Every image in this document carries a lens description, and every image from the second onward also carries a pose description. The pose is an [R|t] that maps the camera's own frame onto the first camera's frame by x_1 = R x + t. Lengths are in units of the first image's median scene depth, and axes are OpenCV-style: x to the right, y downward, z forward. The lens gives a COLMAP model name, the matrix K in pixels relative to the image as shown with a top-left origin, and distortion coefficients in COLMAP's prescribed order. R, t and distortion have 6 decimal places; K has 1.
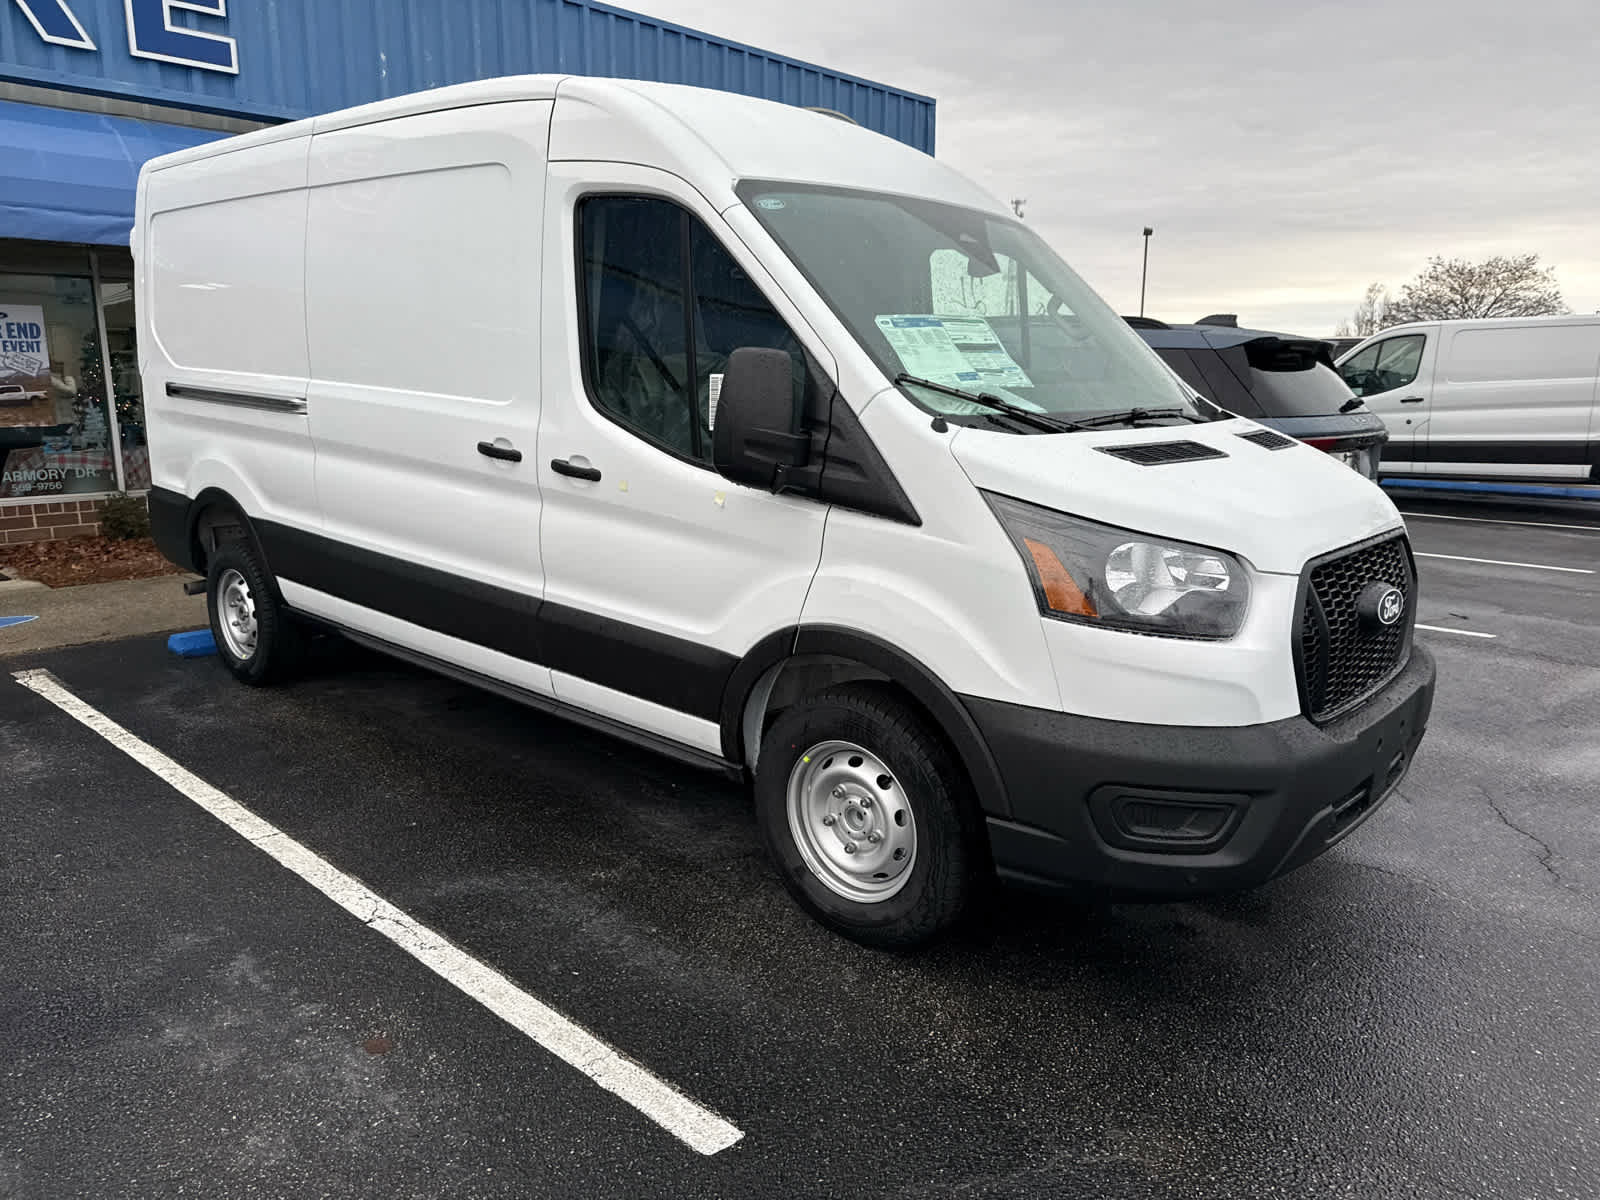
lens RADIAL K [[1135.3, 0, 790.9], [0, 1135.3, 619.3], [0, 0, 1]] dist [0.016833, -0.024405]
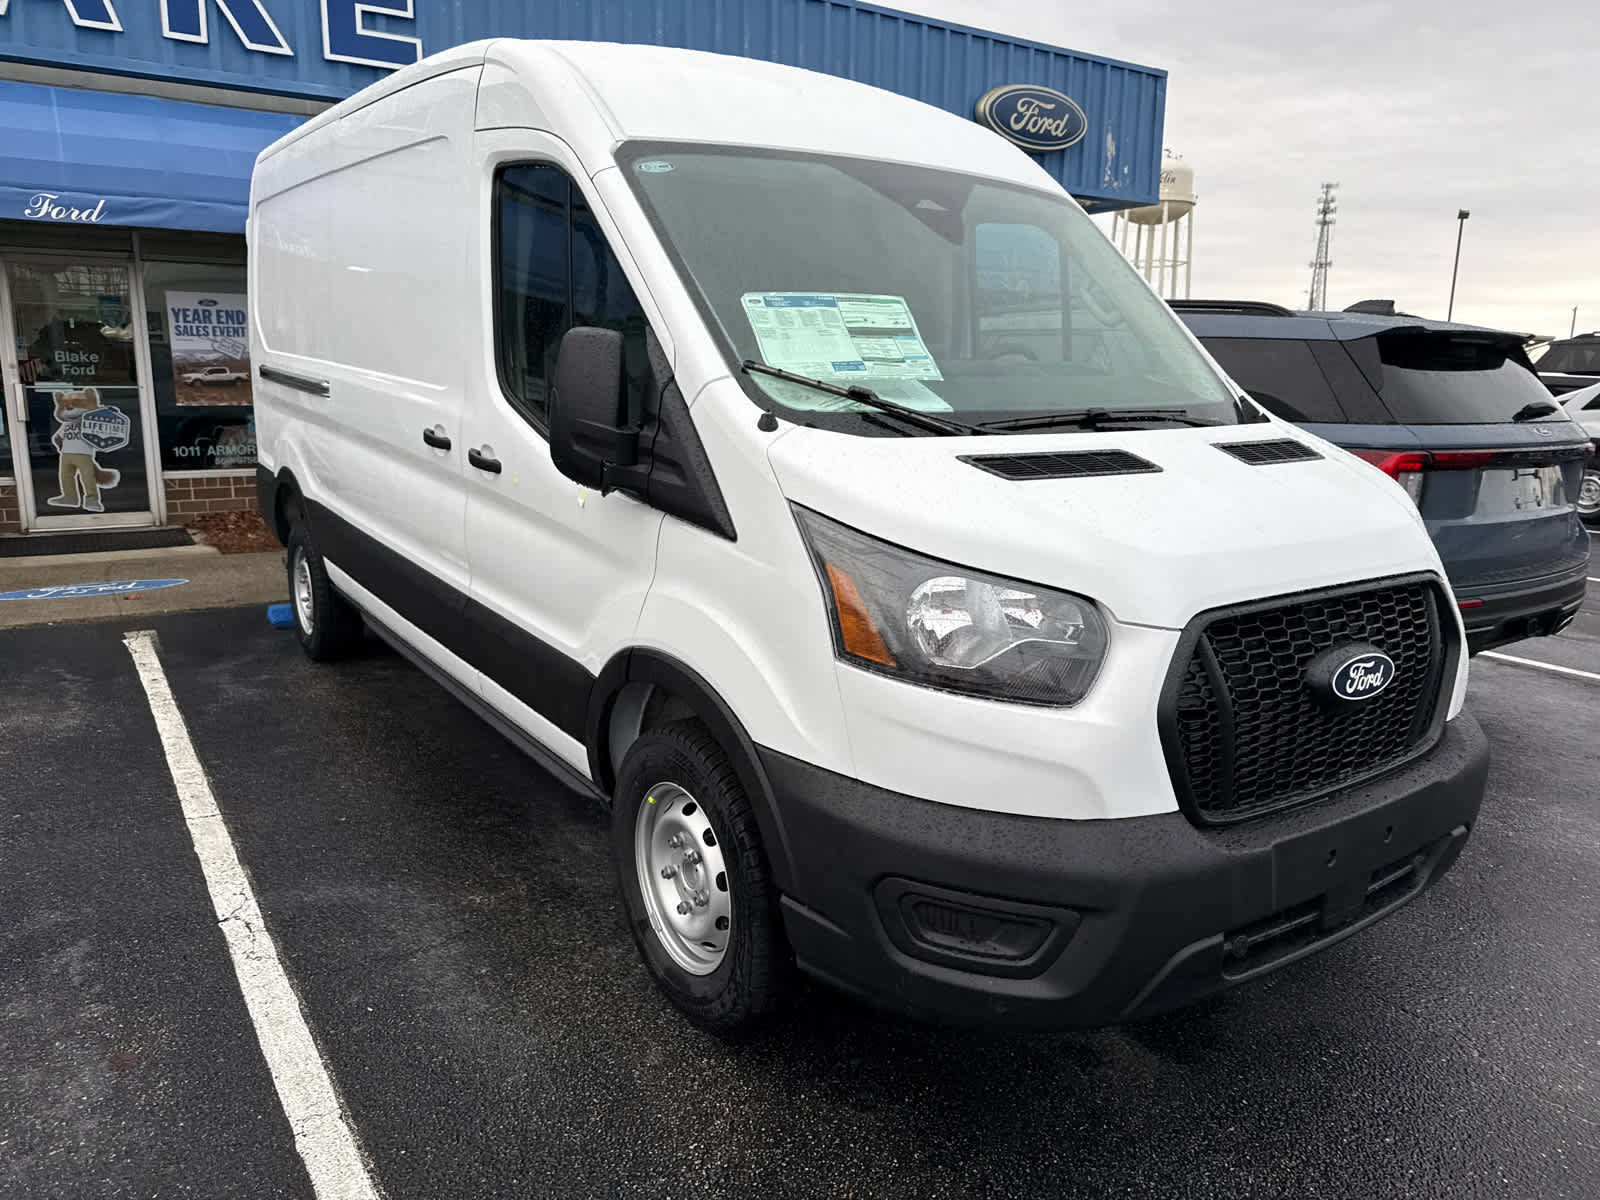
lens RADIAL K [[1135.3, 0, 790.4], [0, 1135.3, 611.8], [0, 0, 1]] dist [0.016833, -0.024405]
pose [[0.972100, 0.061607, -0.226332, 0.289148], [-0.061690, 0.998073, 0.006713, -0.031516], [0.226309, 0.007437, 0.974027, 0.156989]]
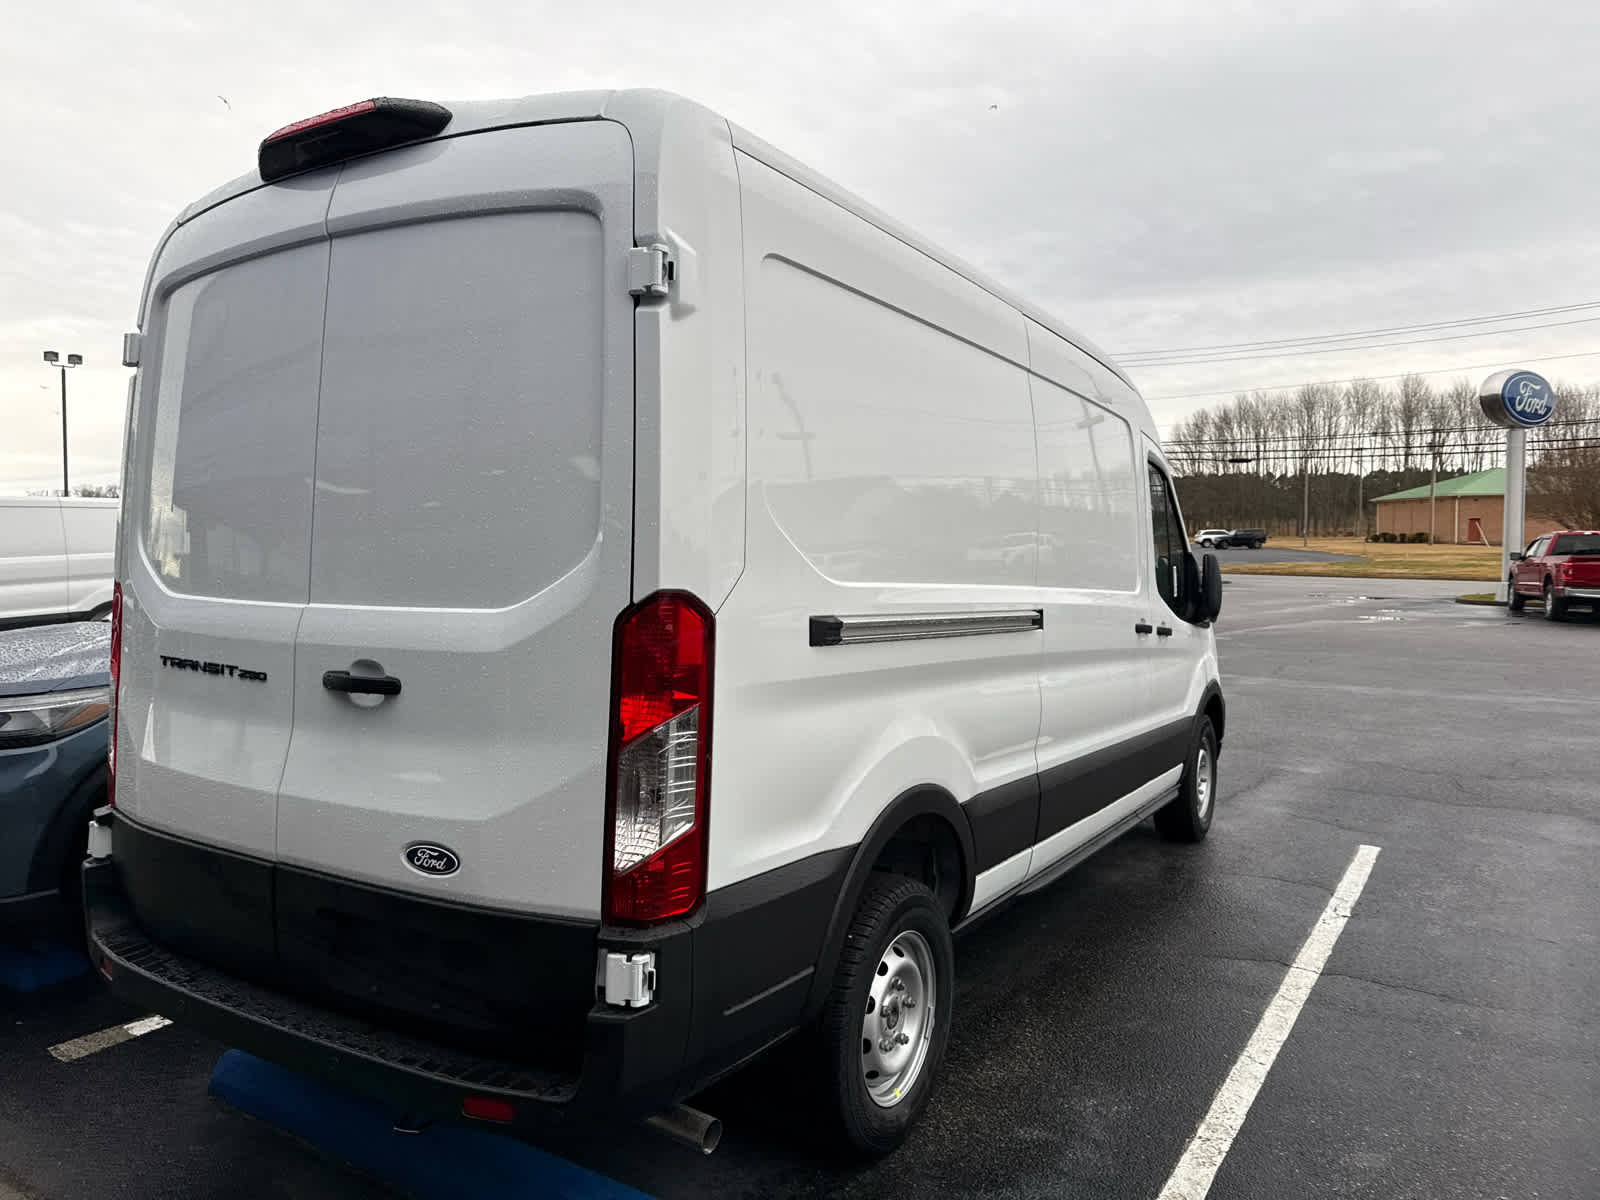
lens RADIAL K [[1135.3, 0, 795.5], [0, 1135.3, 605.6], [0, 0, 1]] dist [0.016833, -0.024405]
pose [[-0.184932, -0.056706, 0.981114, -1.651699], [0.206895, 0.973713, 0.095277, -0.429414], [-0.960726, 0.220607, -0.168339, 1.803935]]
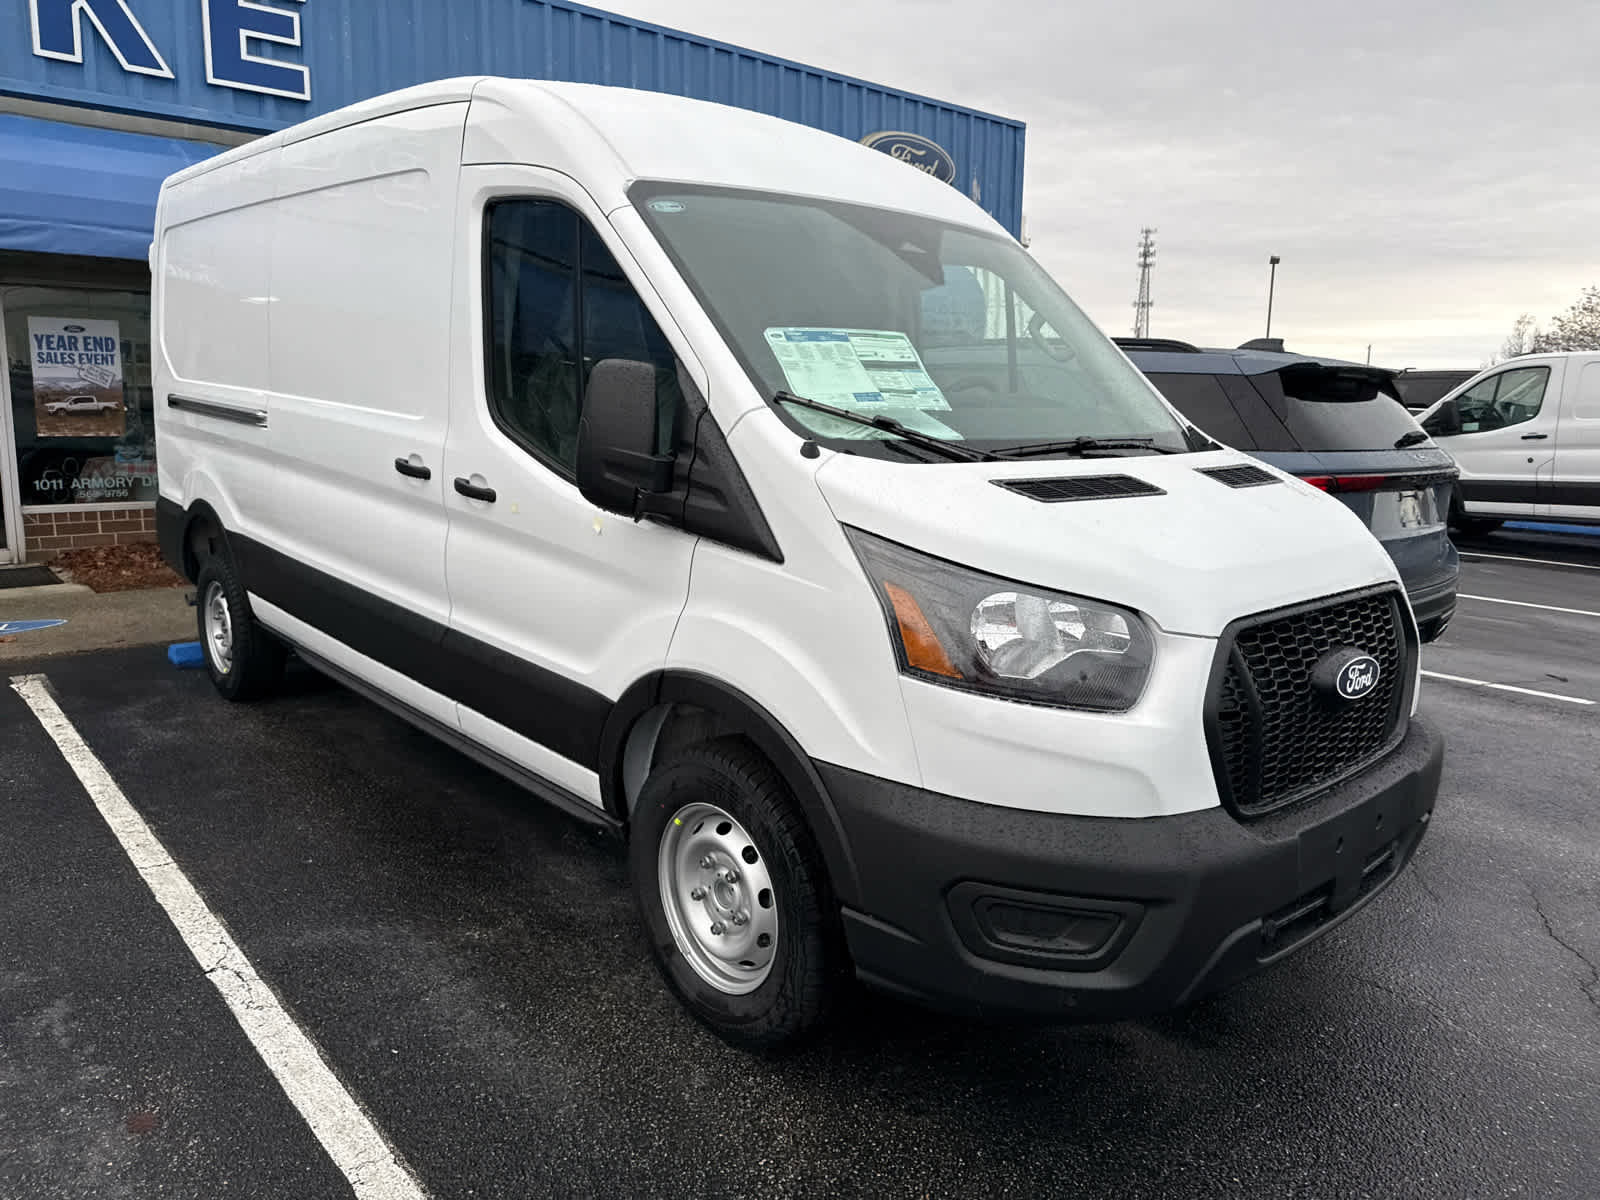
lens RADIAL K [[1135.3, 0, 786.7], [0, 1135.3, 588.6], [0, 0, 1]] dist [0.016833, -0.024405]
pose [[0.993854, 0.033254, -0.105584, 0.174696], [-0.038228, 0.998236, -0.045432, -0.019652], [0.103886, 0.049189, 0.993372, 0.110871]]
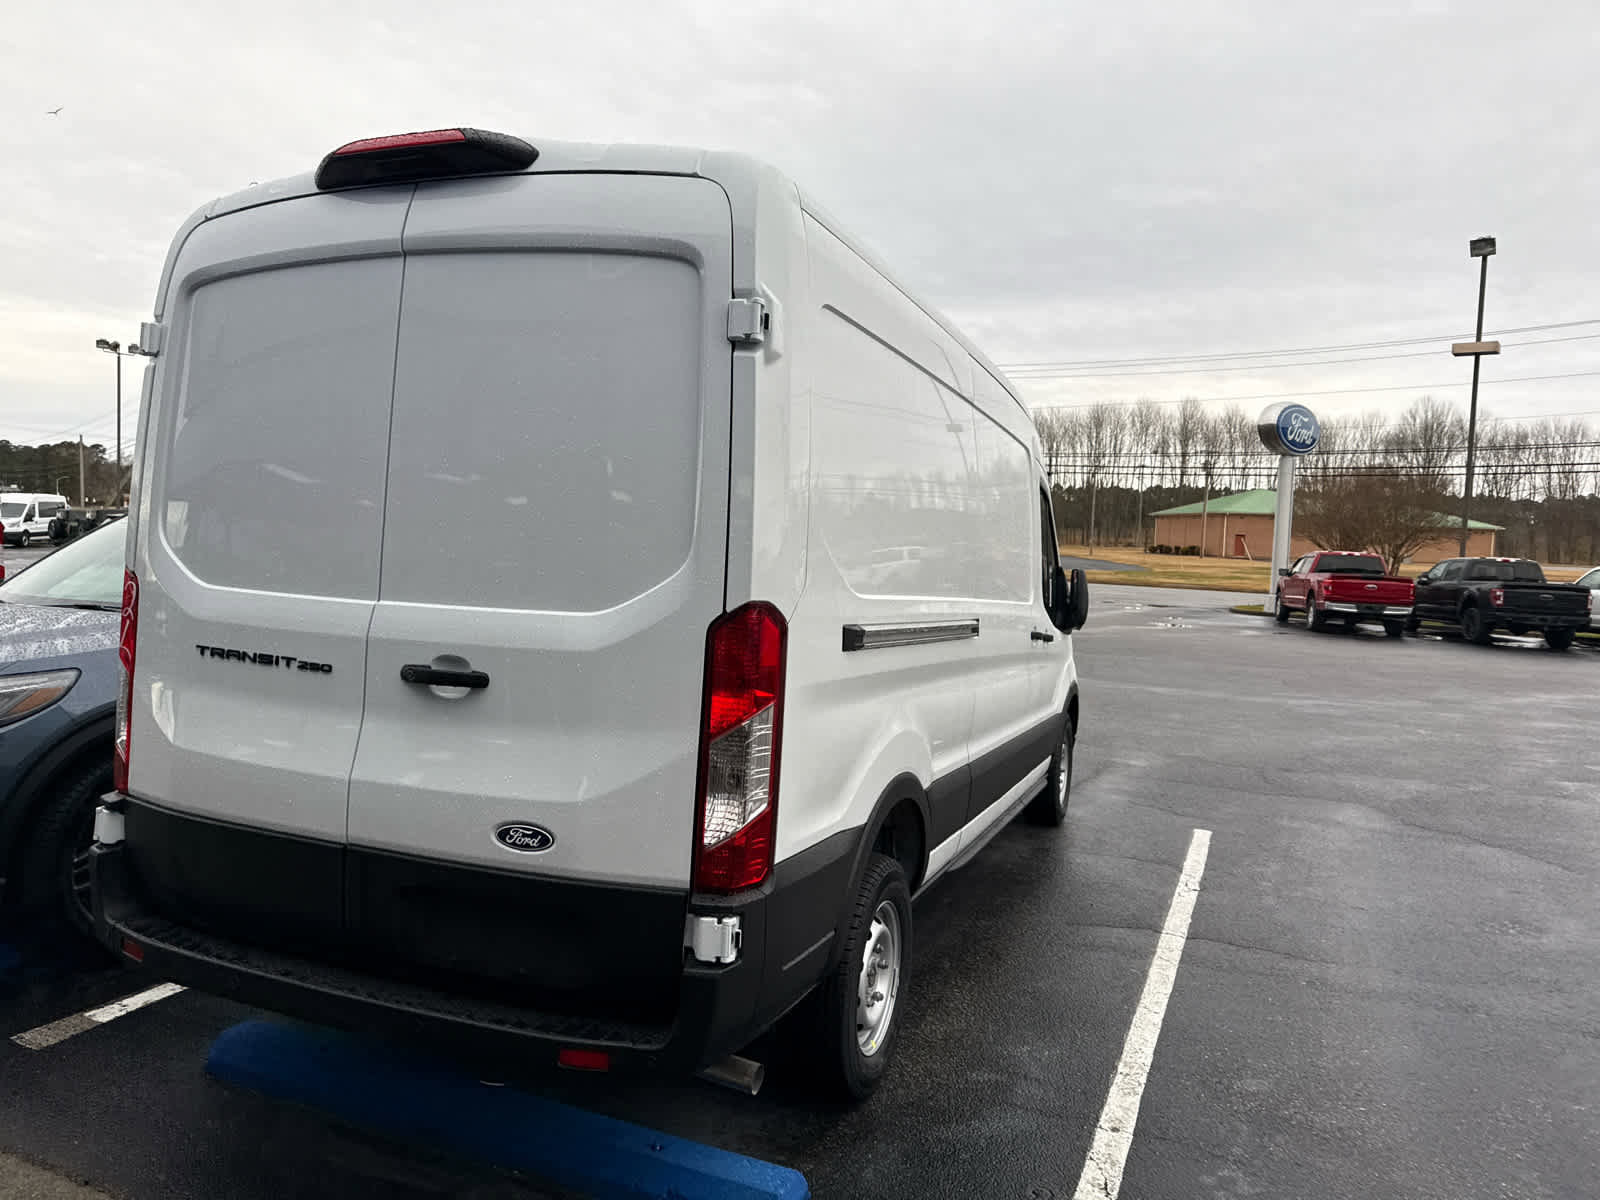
lens RADIAL K [[1135.3, 0, 790.4], [0, 1135.3, 615.6], [0, 0, 1]] dist [0.016833, -0.024405]
pose [[-0.344291, -0.077965, 0.935620, -1.703719], [0.160652, 0.976956, 0.140526, -0.482643], [-0.925016, 0.198691, -0.323832, 1.984388]]
